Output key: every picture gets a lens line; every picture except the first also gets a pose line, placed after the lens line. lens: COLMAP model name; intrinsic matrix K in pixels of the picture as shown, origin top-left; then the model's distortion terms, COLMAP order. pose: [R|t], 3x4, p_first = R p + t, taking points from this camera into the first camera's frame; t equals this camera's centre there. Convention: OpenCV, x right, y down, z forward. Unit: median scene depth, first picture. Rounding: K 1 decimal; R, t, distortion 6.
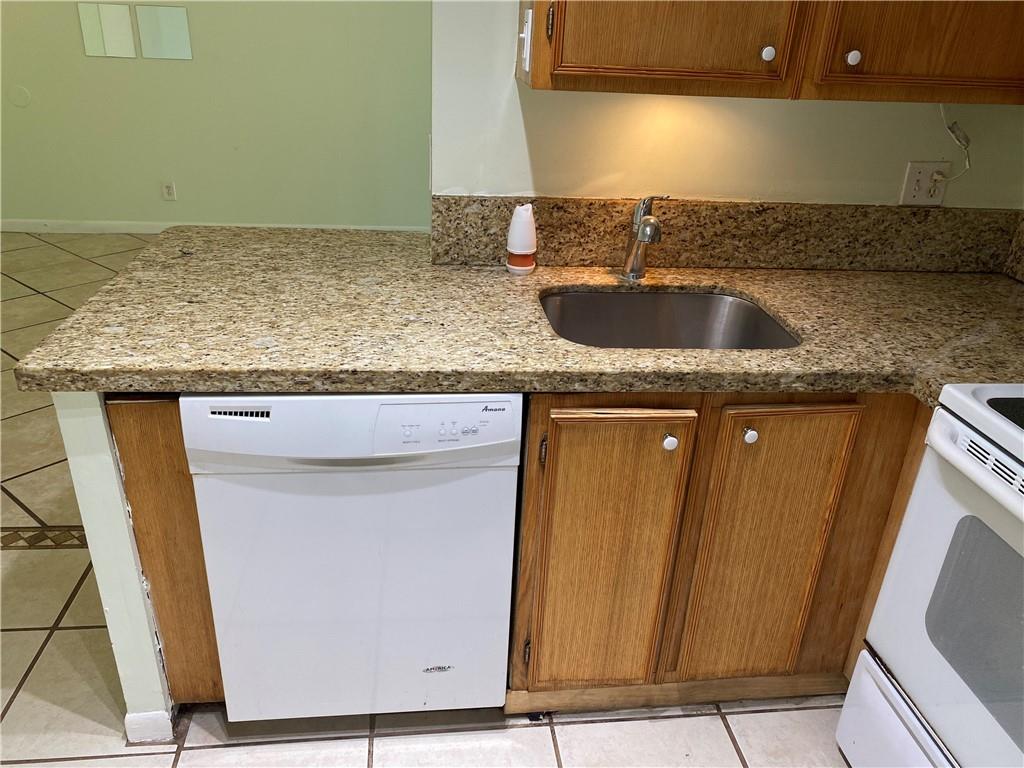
lens RADIAL K [[782.8, 0, 511.3], [0, 782.8, 384.6], [0, 0, 1]] dist [0.054120, -0.018069]
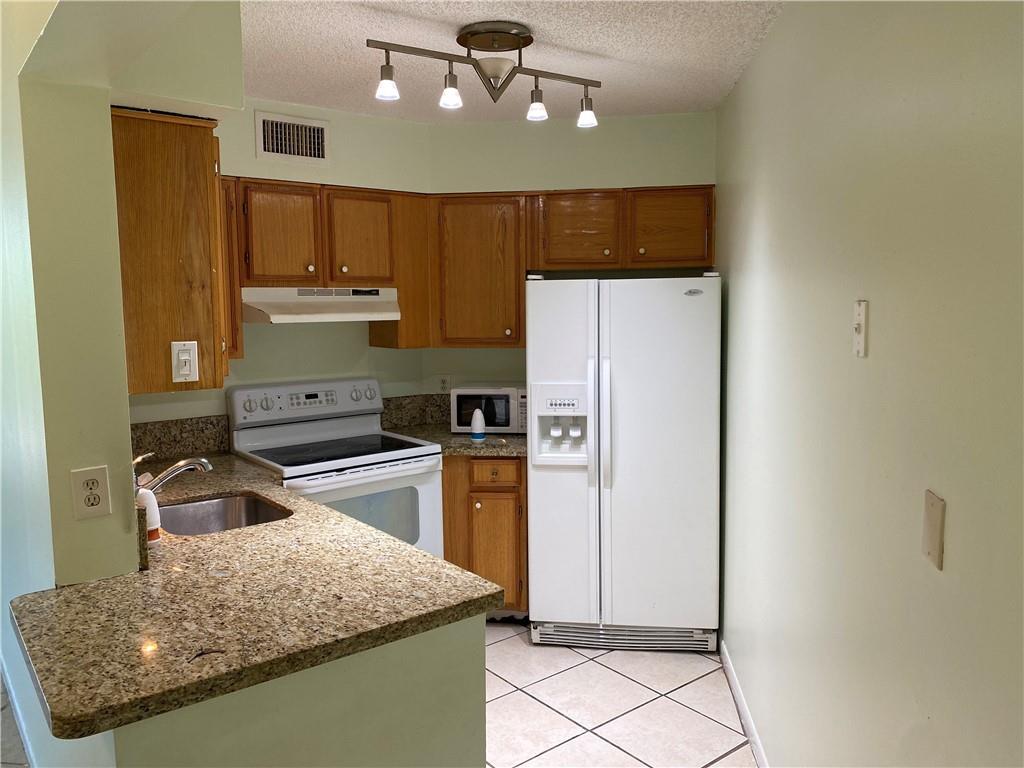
lens RADIAL K [[782.8, 0, 511.9], [0, 782.8, 377.8], [0, 0, 1]] dist [0.054120, -0.018069]
pose [[-0.528765, -0.121783, 0.839986, -1.429892], [0.355123, 0.867123, 0.349264, -0.676251], [-0.770906, 0.482977, -0.415256, 1.123805]]
